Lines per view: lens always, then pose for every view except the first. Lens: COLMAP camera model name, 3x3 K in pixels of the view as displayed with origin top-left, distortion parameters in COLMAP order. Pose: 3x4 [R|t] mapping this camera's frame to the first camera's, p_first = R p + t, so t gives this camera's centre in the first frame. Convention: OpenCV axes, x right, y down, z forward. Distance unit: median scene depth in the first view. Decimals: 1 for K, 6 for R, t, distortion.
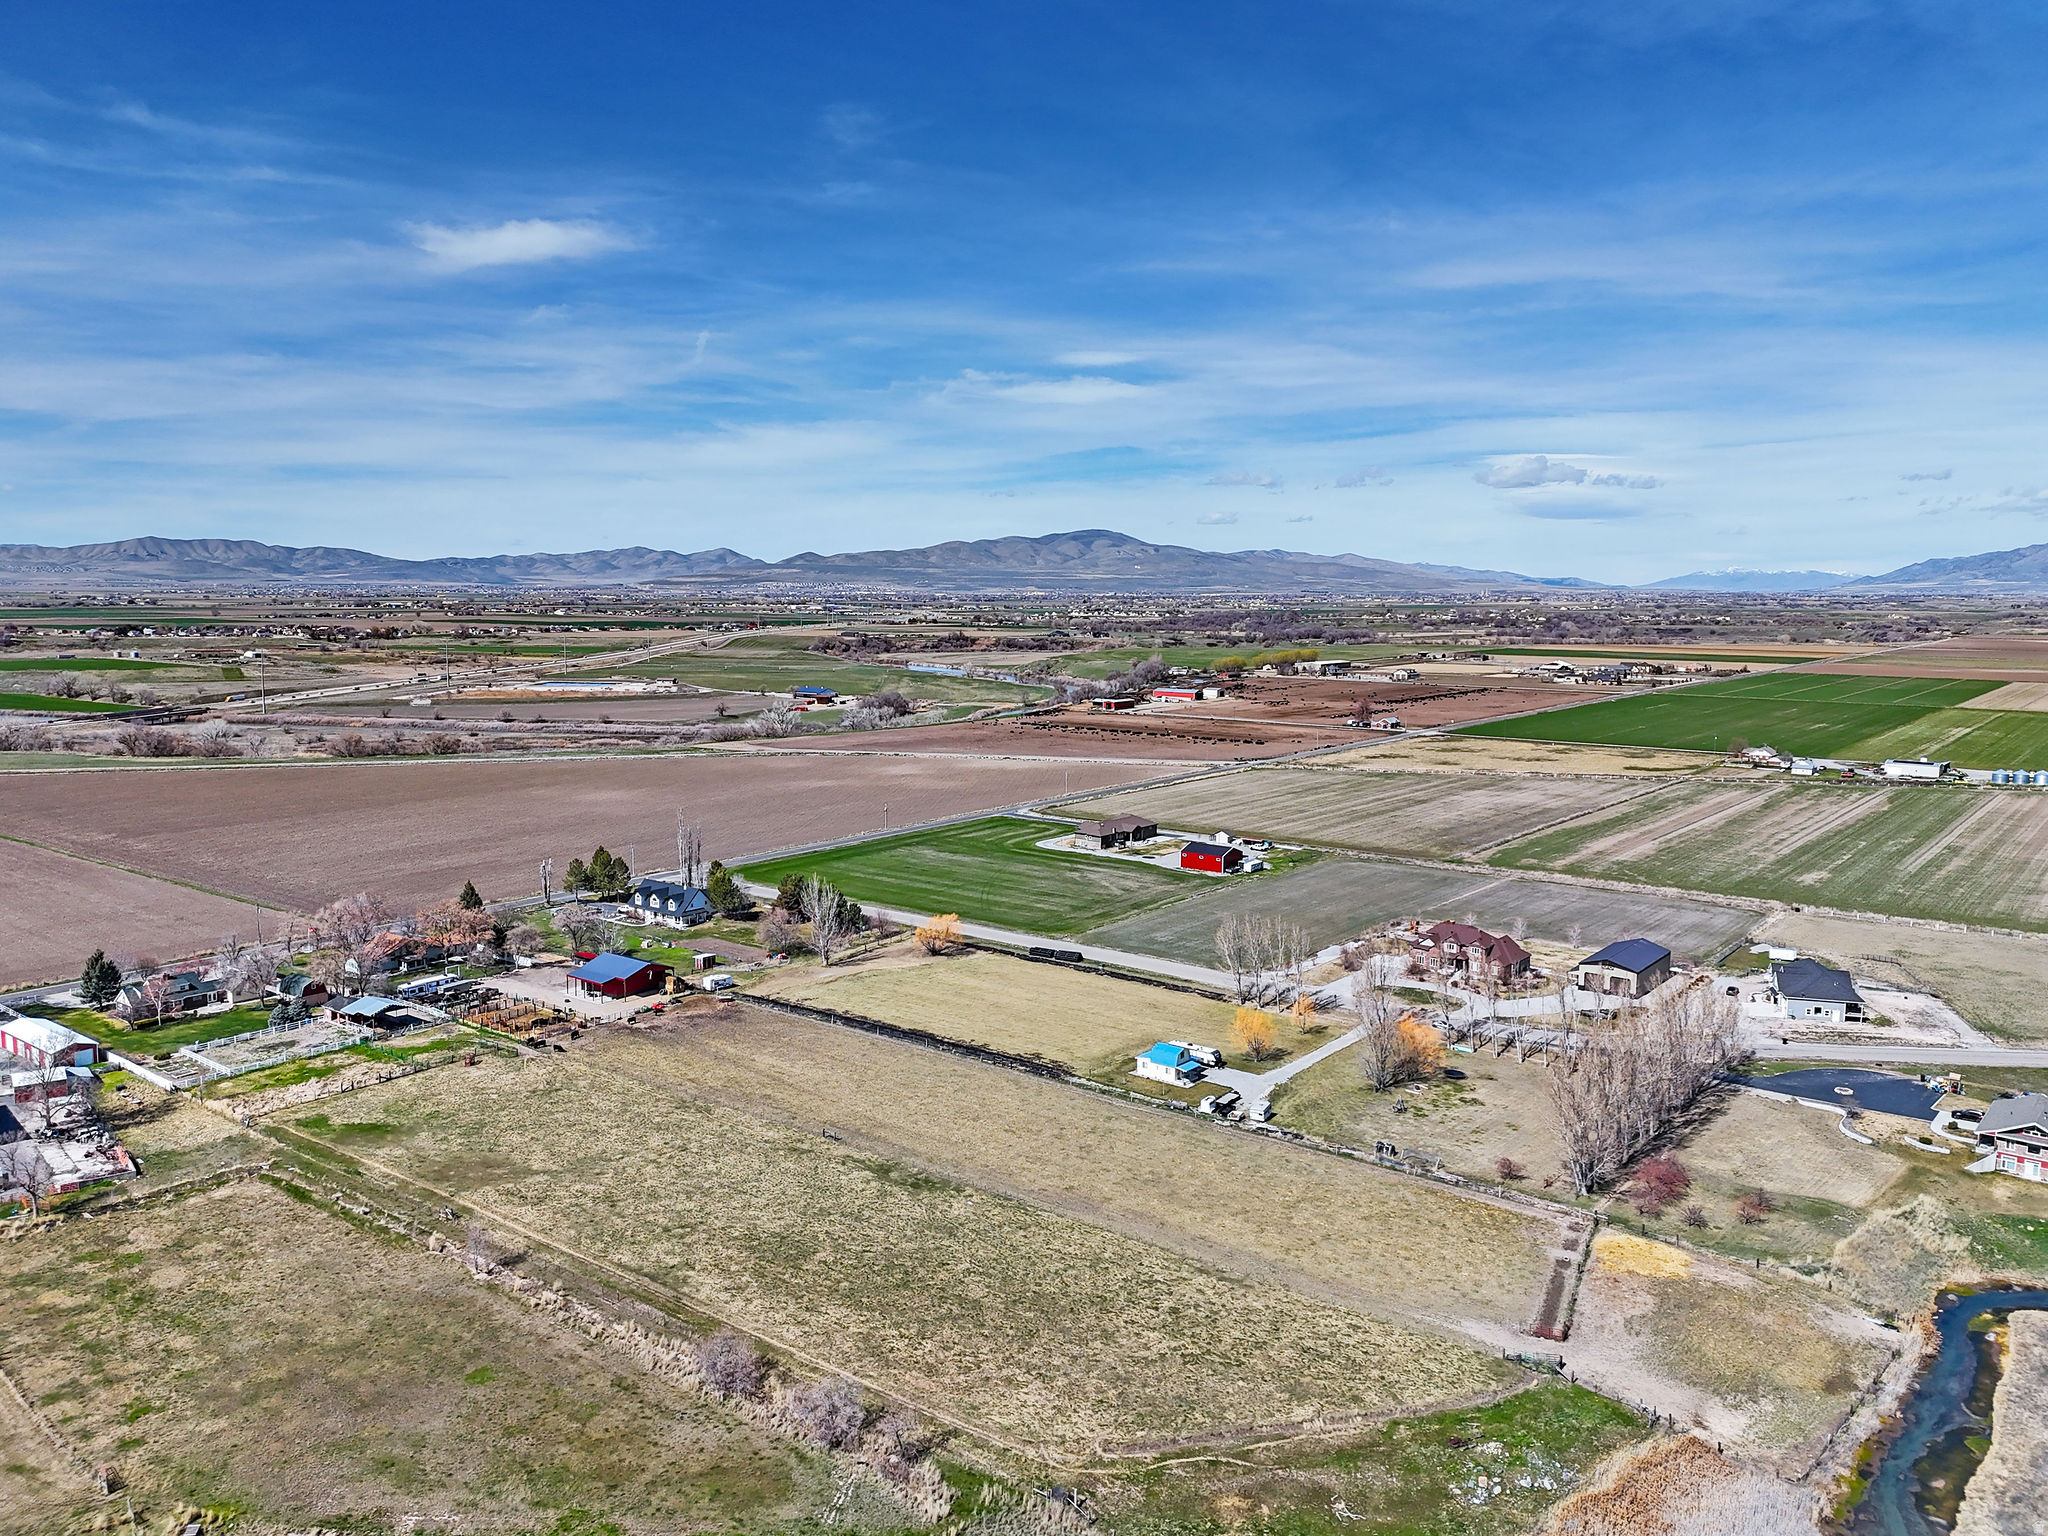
lens RADIAL K [[1516.7, 0, 1024.0], [0, 1516.7, 768.0], [0, 0, 1]] dist [0.067461, -0.062054]
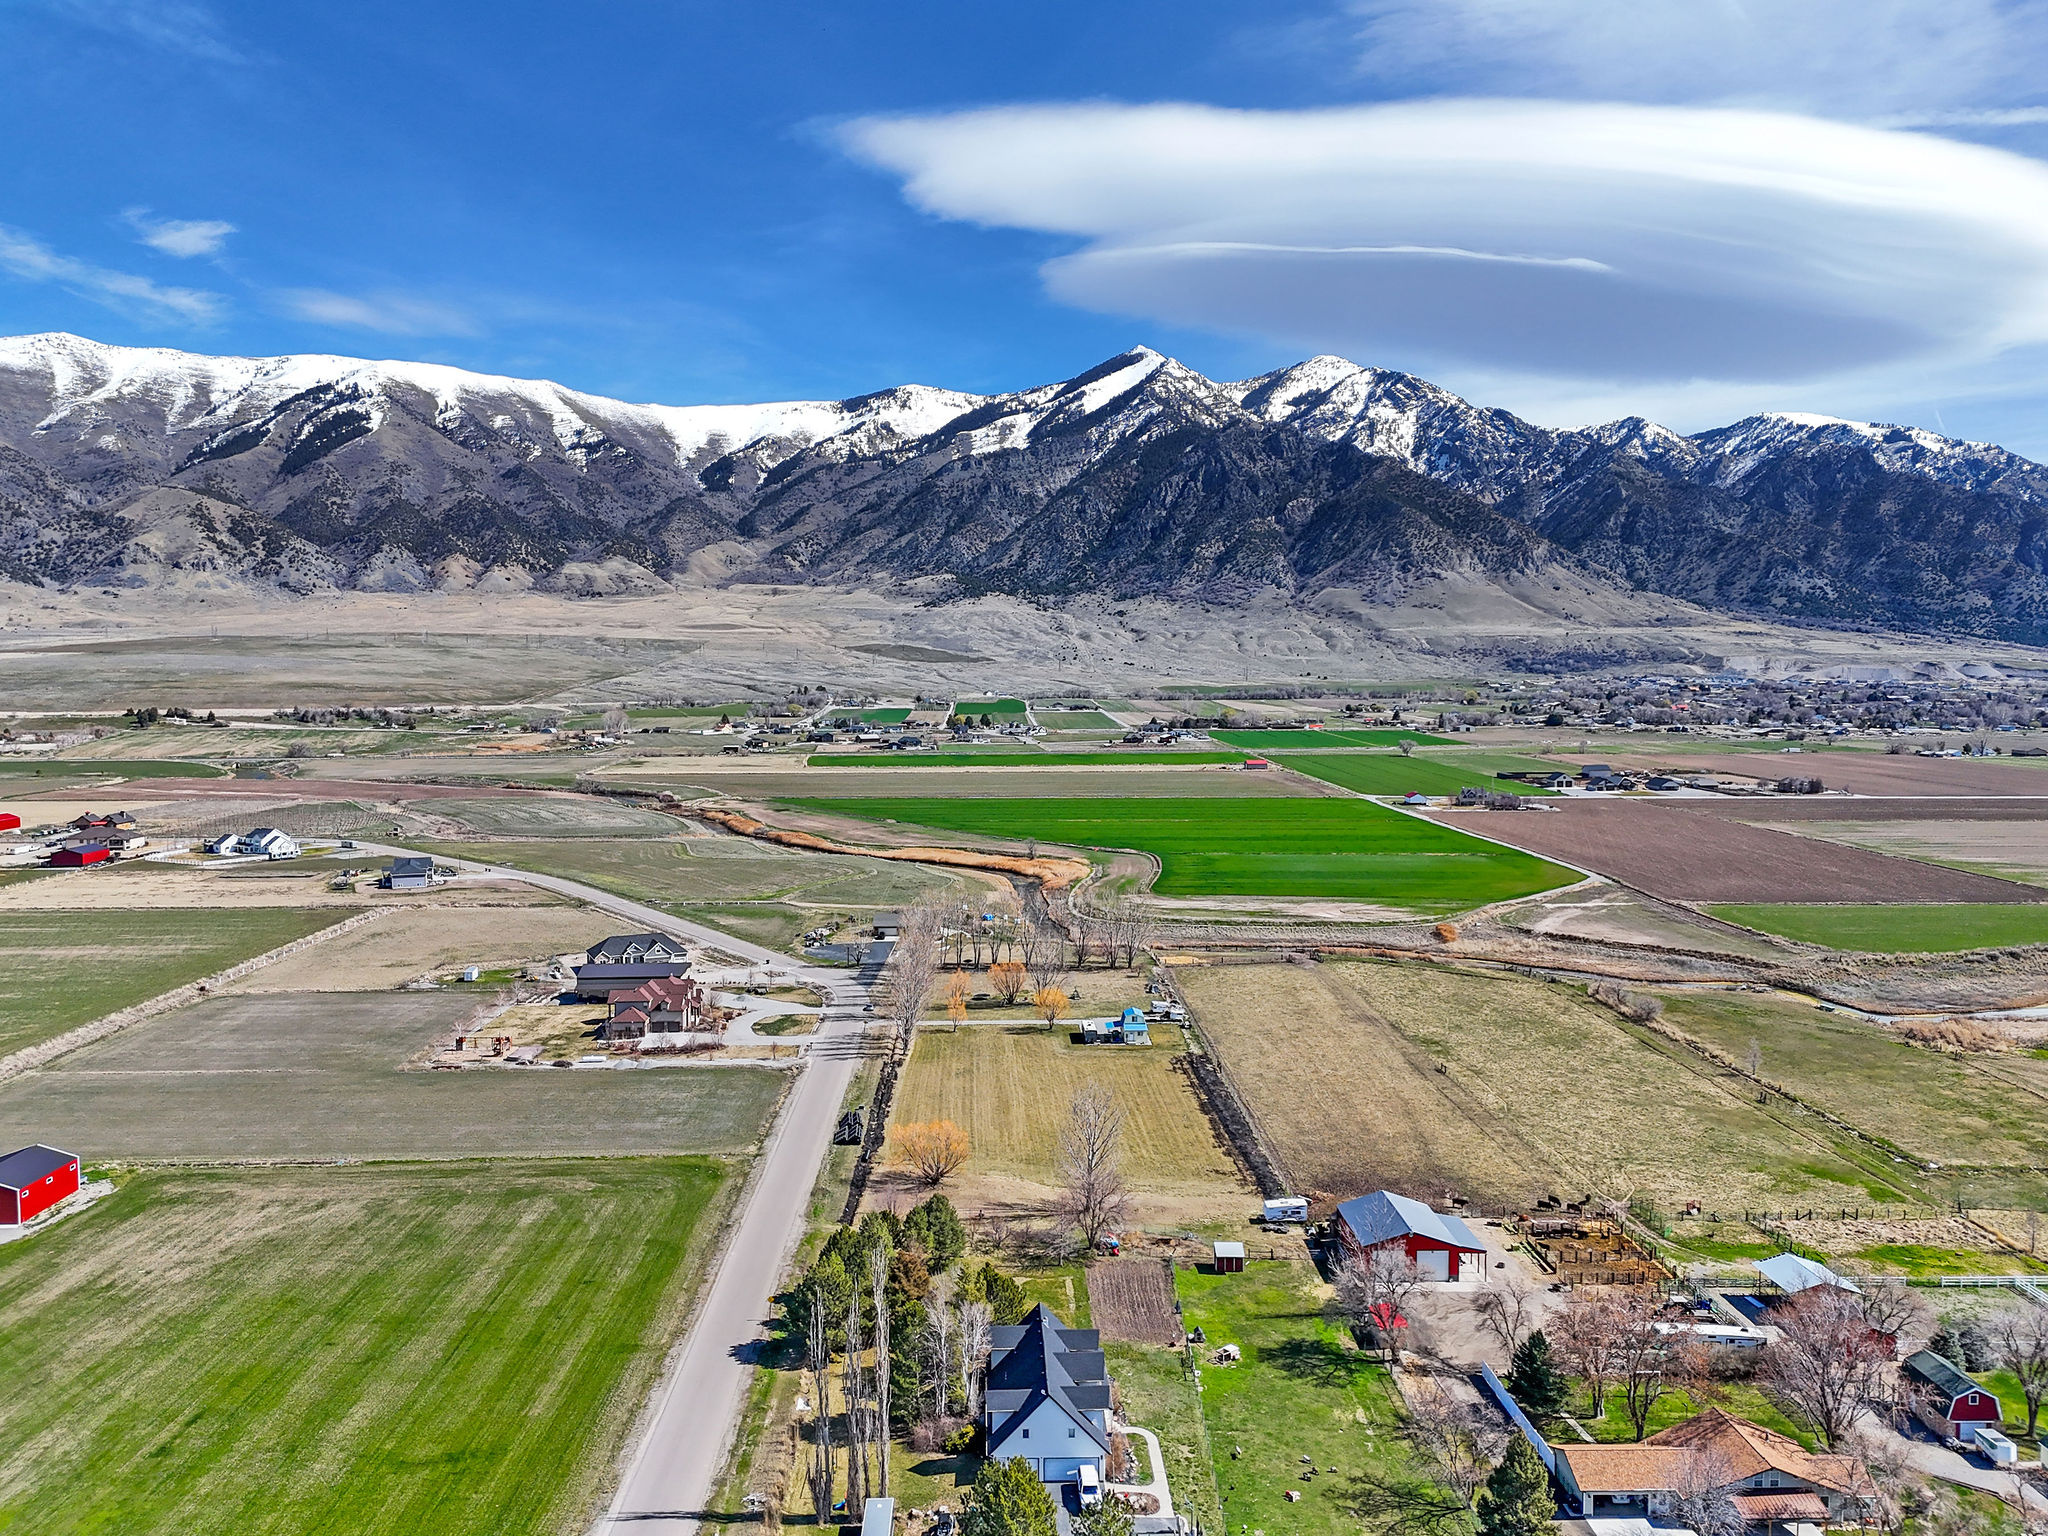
lens RADIAL K [[1544.1, 0, 1024.0], [0, 1544.1, 768.0], [0, 0, 1]] dist [0.087722, -0.090814]
pose [[-0.639043, -0.055385, 0.767174, -0.656183], [0.090781, 0.985002, 0.146730, -0.165518], [-0.763795, 0.163412, -0.624431, 1.514585]]
